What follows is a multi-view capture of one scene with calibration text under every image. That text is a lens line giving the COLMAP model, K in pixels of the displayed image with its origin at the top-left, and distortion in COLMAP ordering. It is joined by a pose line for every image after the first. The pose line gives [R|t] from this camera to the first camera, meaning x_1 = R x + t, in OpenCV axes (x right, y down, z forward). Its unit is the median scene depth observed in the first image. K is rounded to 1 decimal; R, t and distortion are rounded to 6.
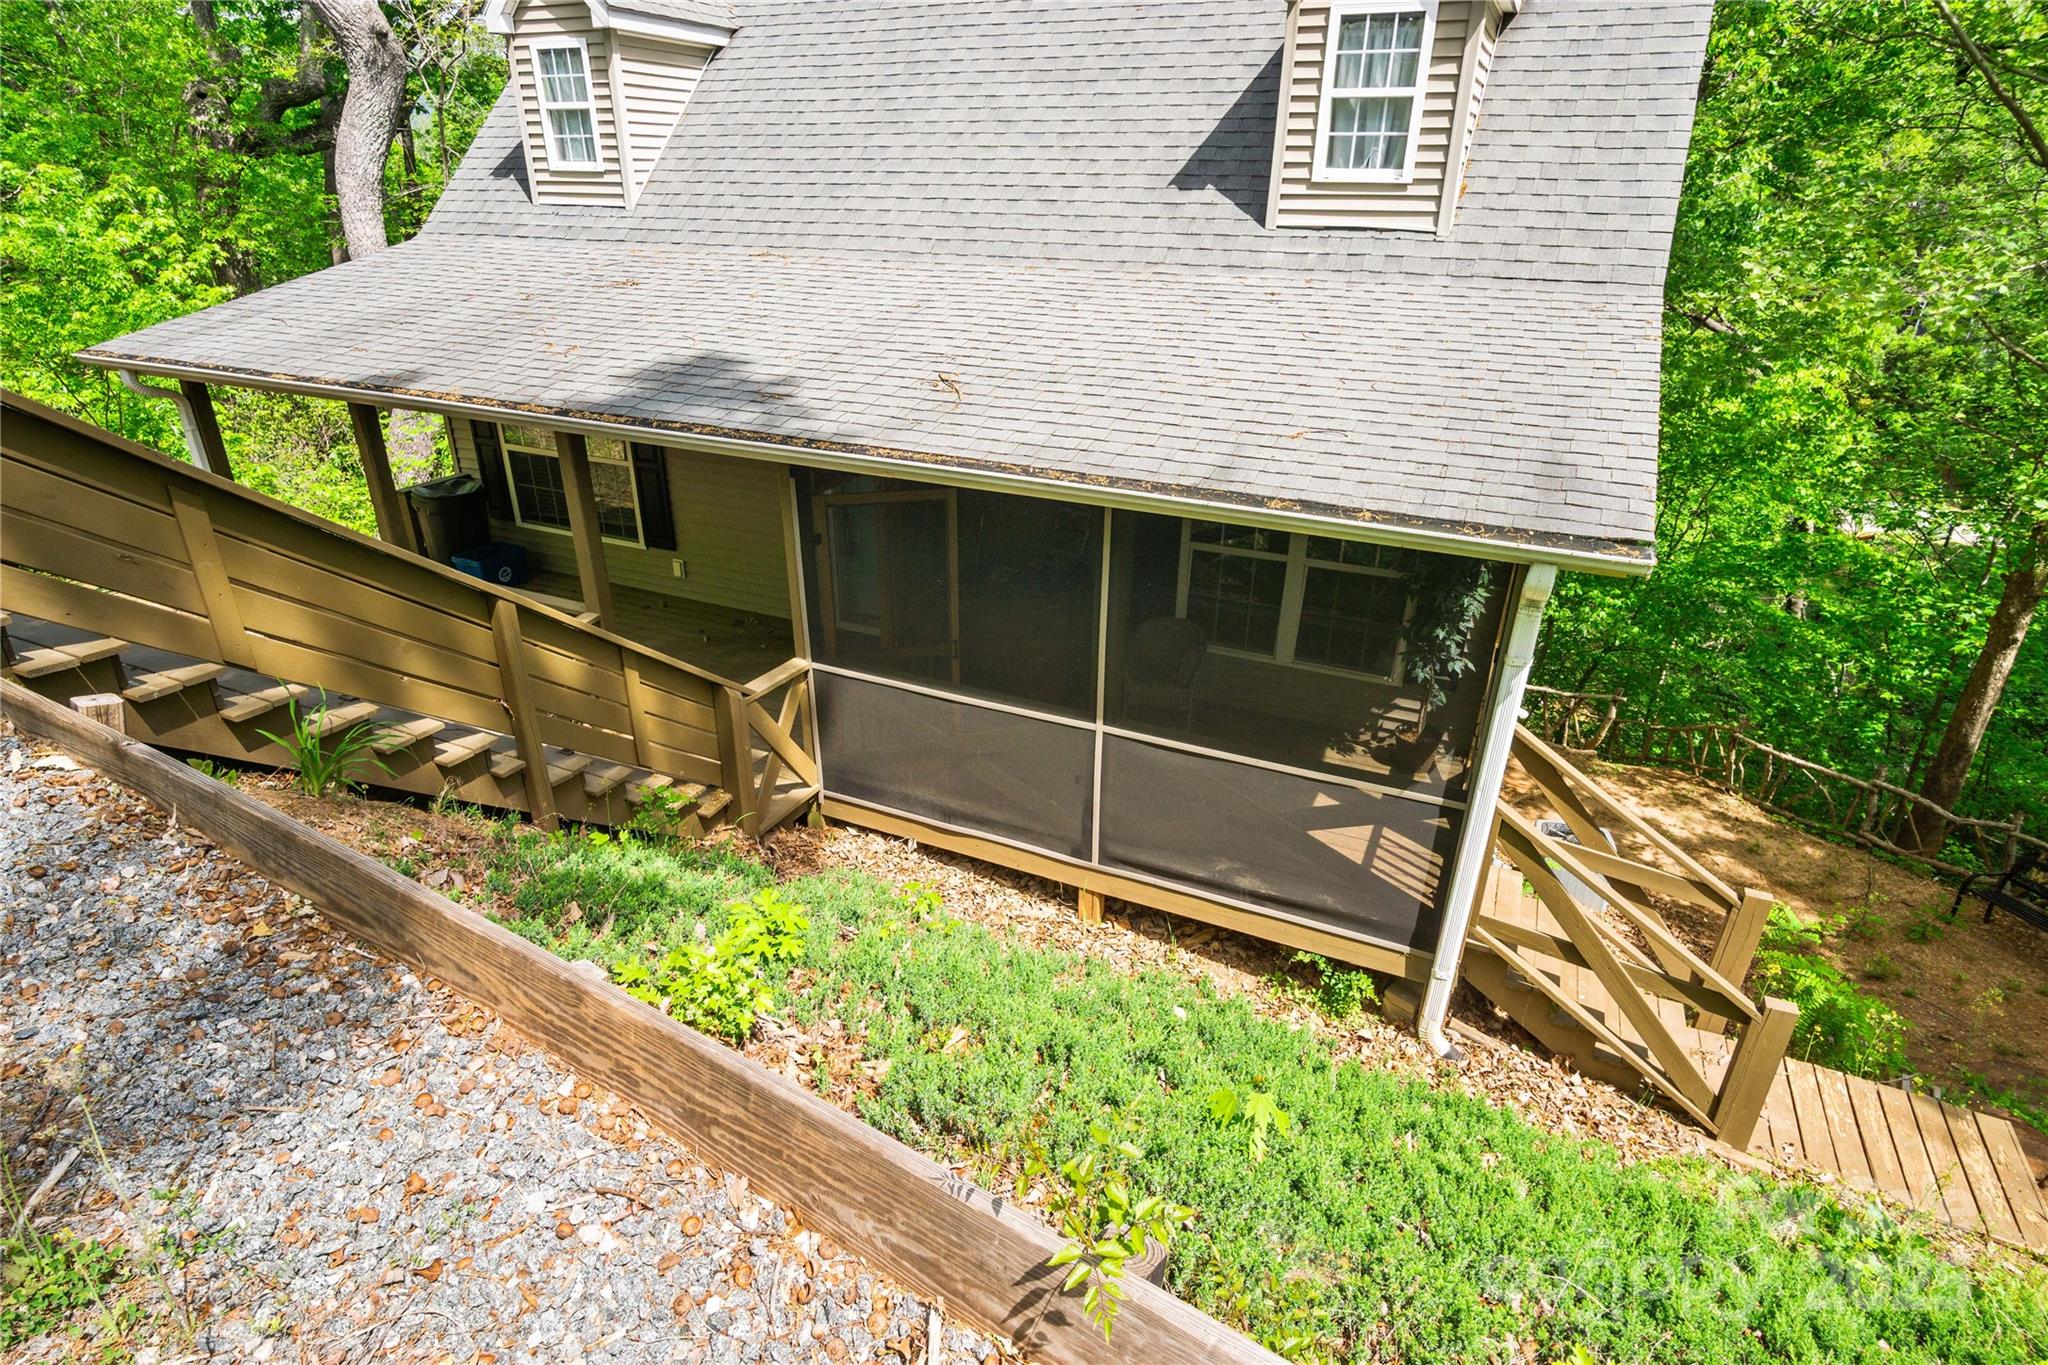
lens RADIAL K [[1111.9, 0, 1017.7], [0, 1111.9, 682.0], [0, 0, 1]] dist [0.006013, 0.001142]
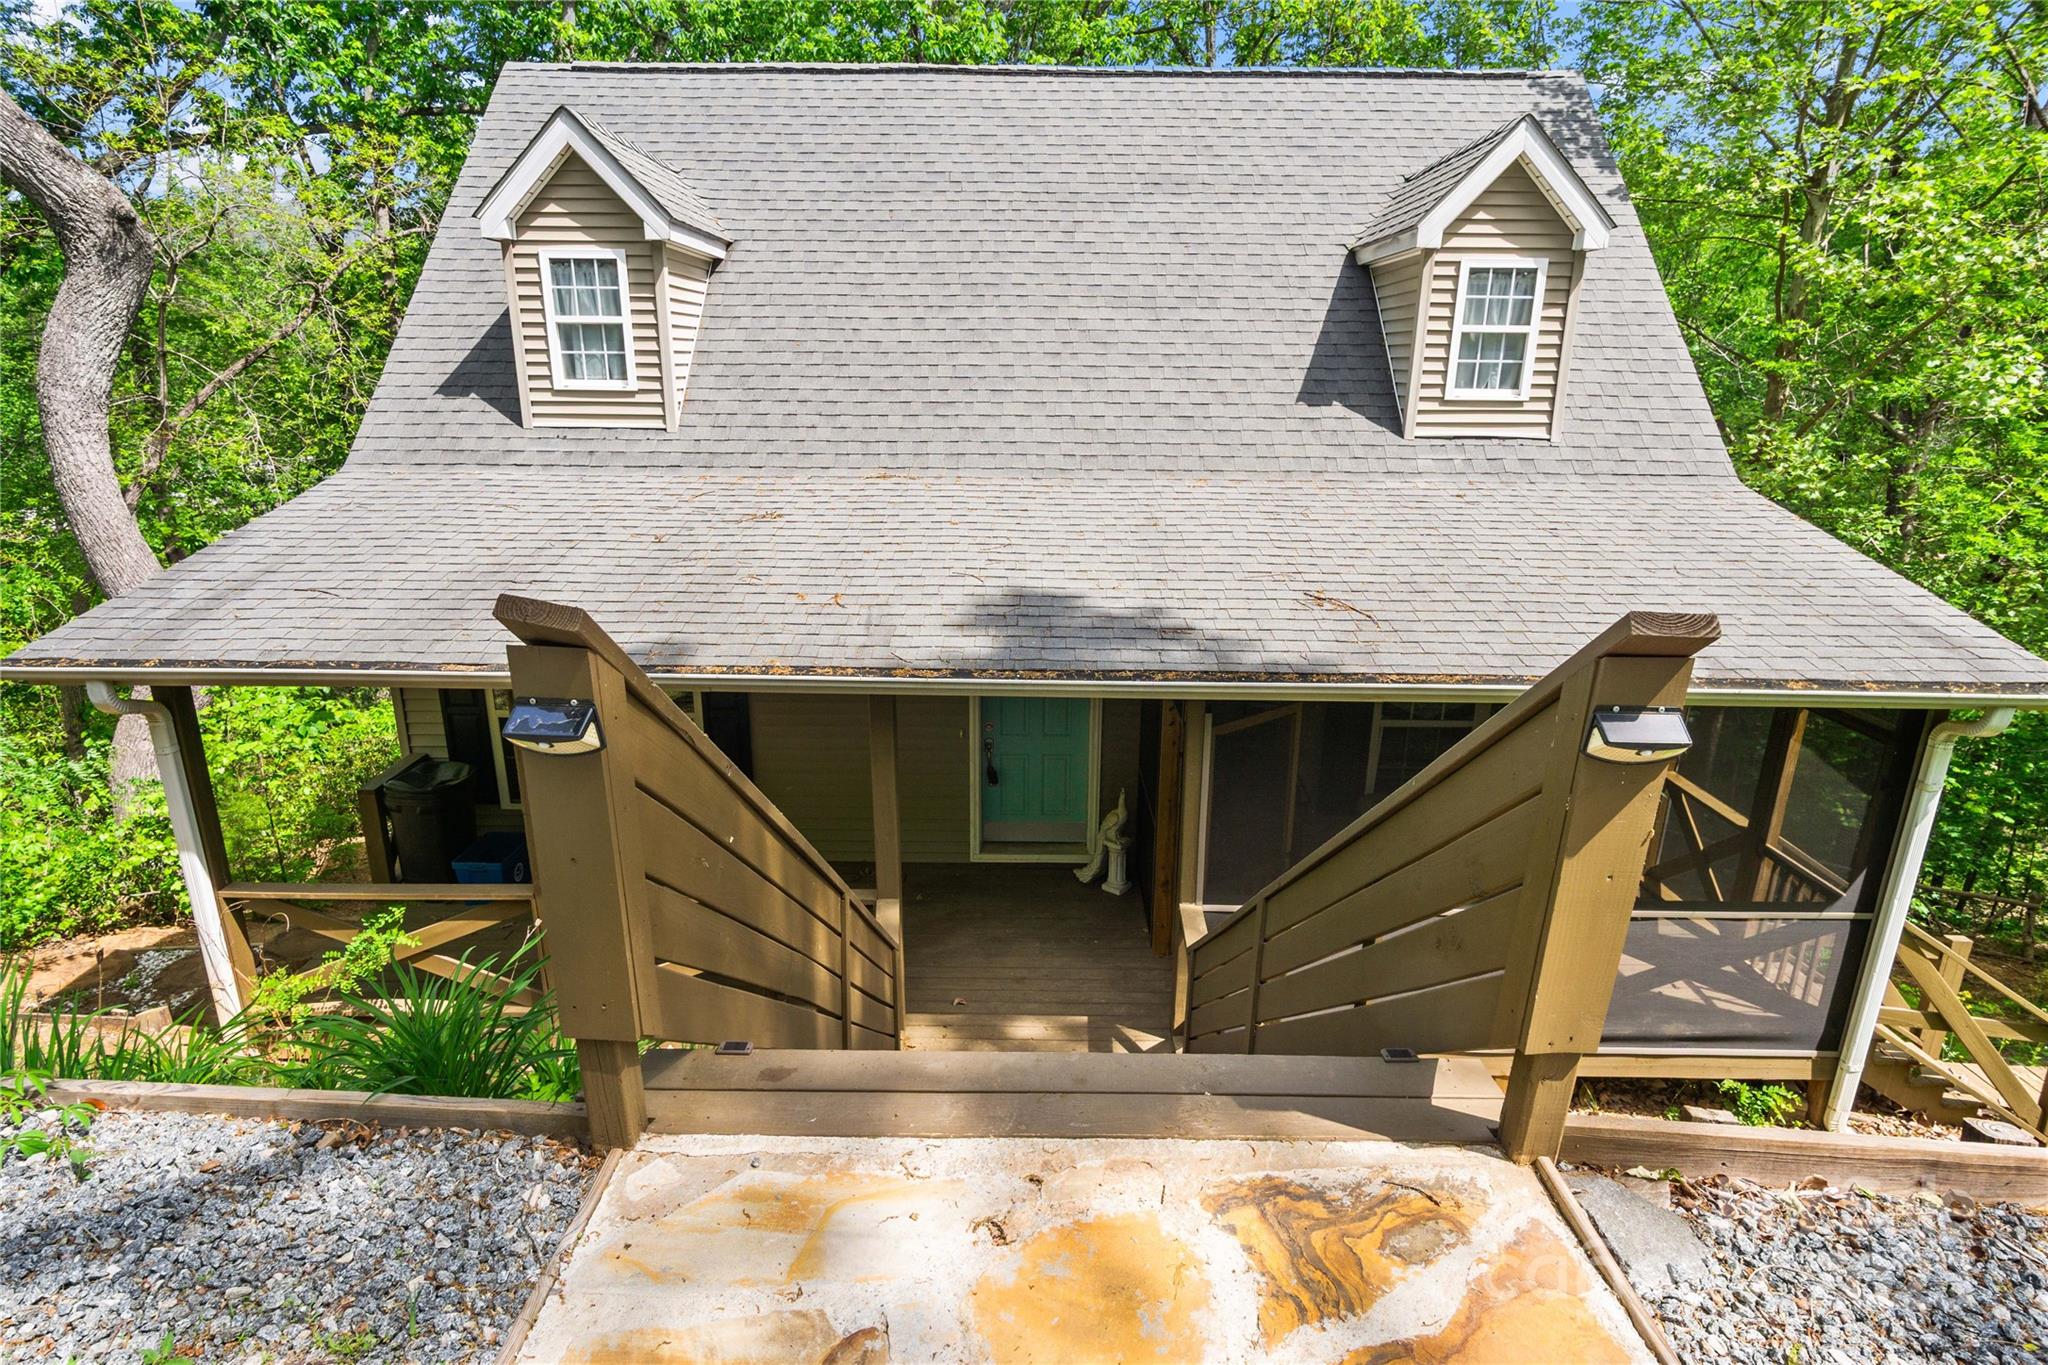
lens RADIAL K [[1111.9, 0, 1025.9], [0, 1111.9, 678.8], [0, 0, 1]] dist [0.006013, 0.001142]
pose [[0.906577, -0.117998, 0.405209, -0.628692], [0.175289, 0.978665, -0.107185, -0.120016], [-0.383916, 0.168200, 0.907919, 0.171034]]
